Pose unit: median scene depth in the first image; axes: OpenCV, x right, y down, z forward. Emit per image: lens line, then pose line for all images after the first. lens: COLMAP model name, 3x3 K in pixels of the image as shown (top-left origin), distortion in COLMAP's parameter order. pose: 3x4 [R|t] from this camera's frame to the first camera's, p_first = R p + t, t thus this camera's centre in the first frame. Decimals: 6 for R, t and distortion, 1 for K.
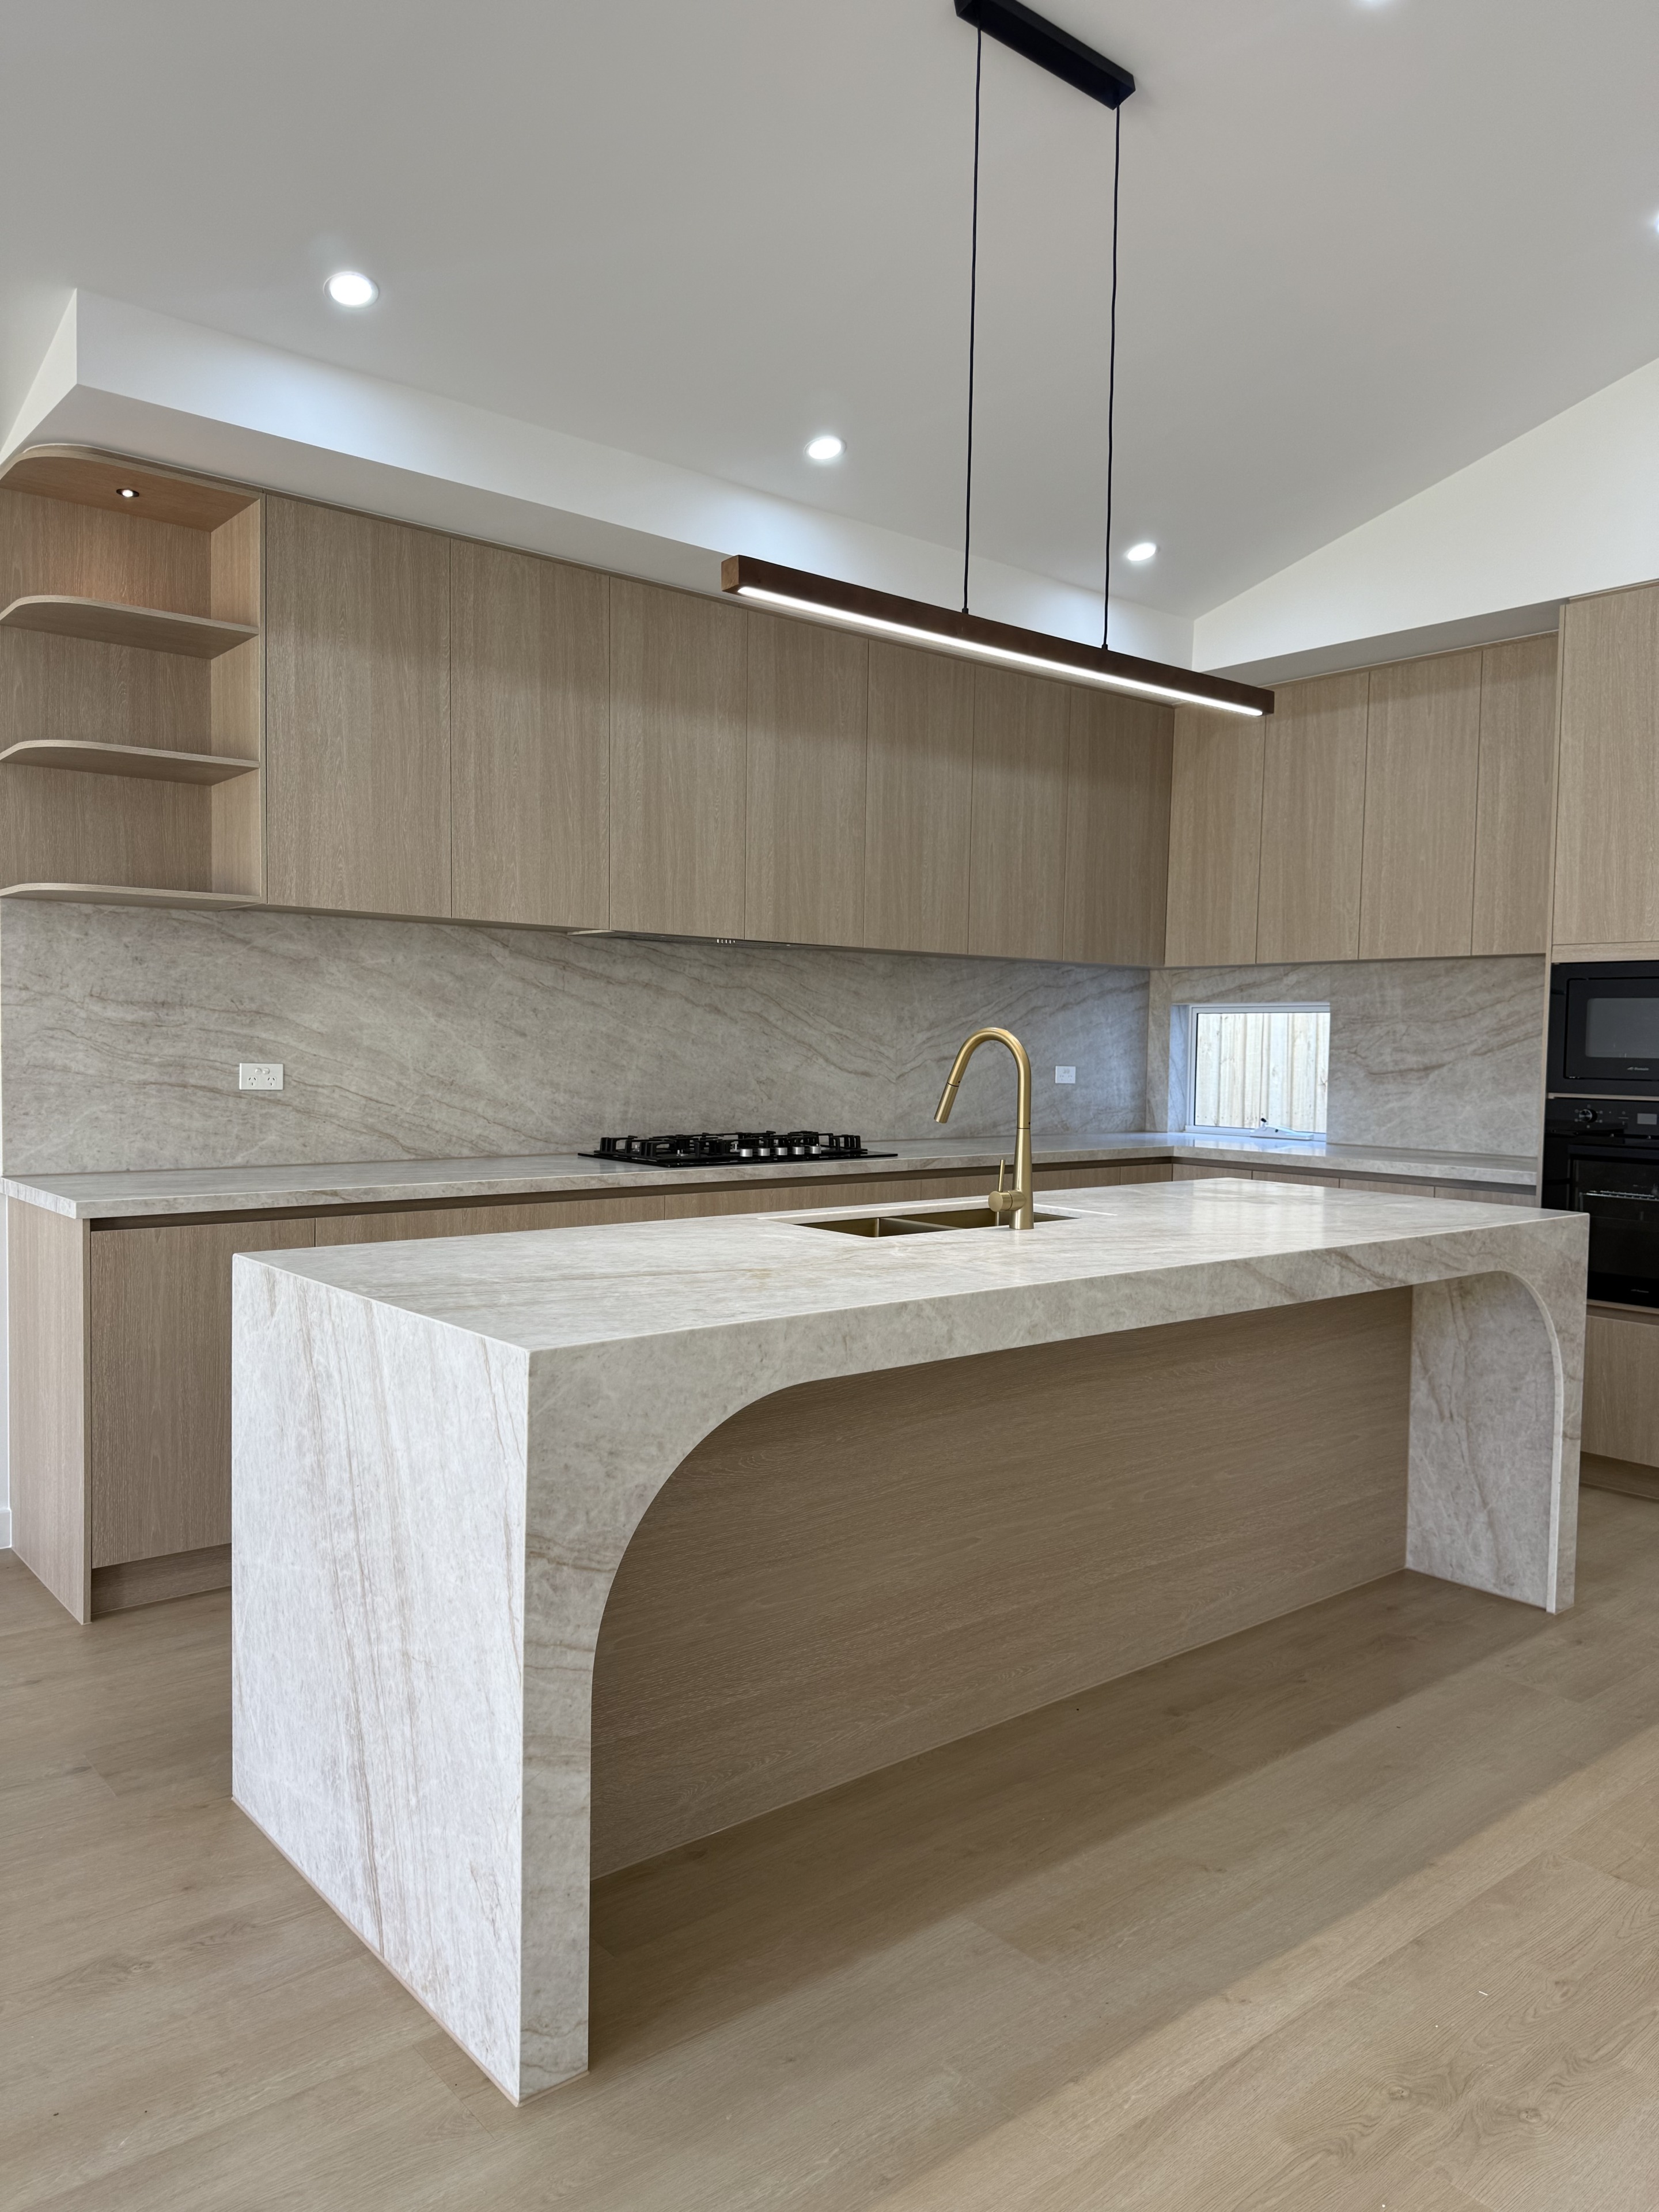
lens RADIAL K [[1578.8, 0, 831.7], [0, 1578.8, 1123.7], [0, 0, 1]] dist [0.092489, -0.088658]
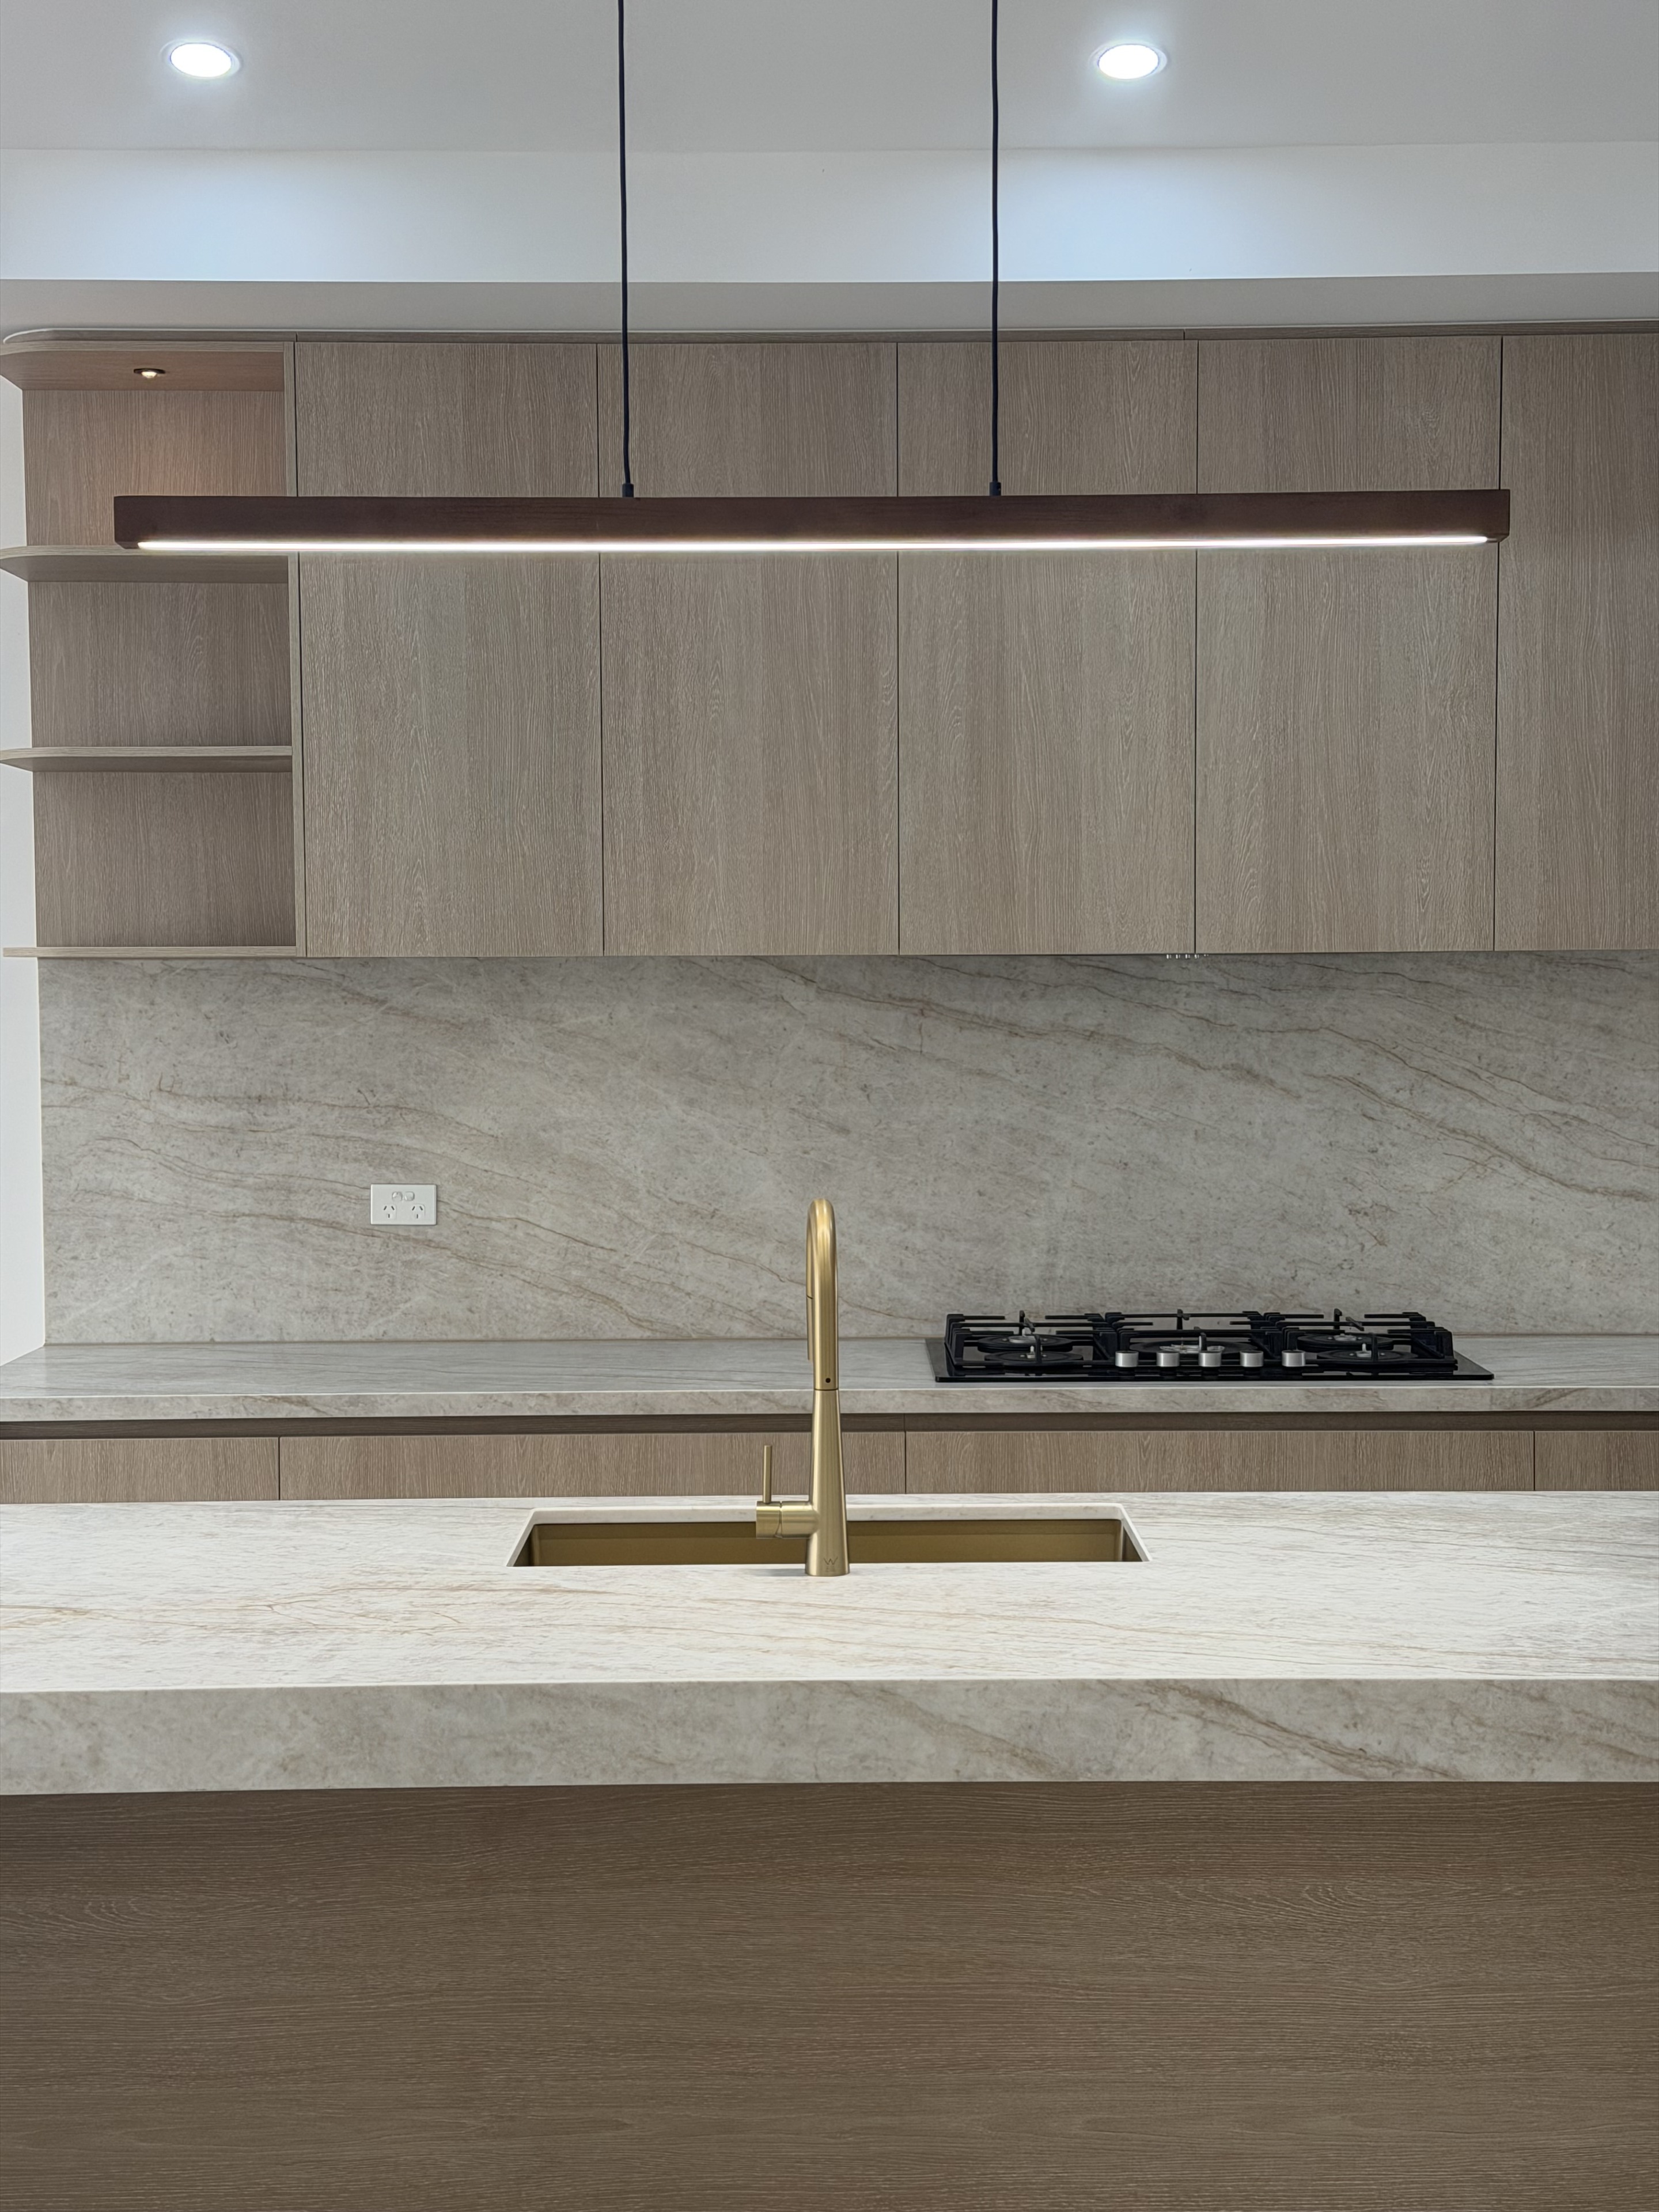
lens RADIAL K [[3137.9, 0, 822.9], [0, 3137.9, 1131.0], [0, 0, 1]] dist [0.178082, 0.000000]
pose [[0.764632, 0.014337, -0.644308, 0.608057], [-0.015884, 0.999868, 0.003399, -0.066842], [0.644271, 0.007635, 0.764759, 0.123149]]
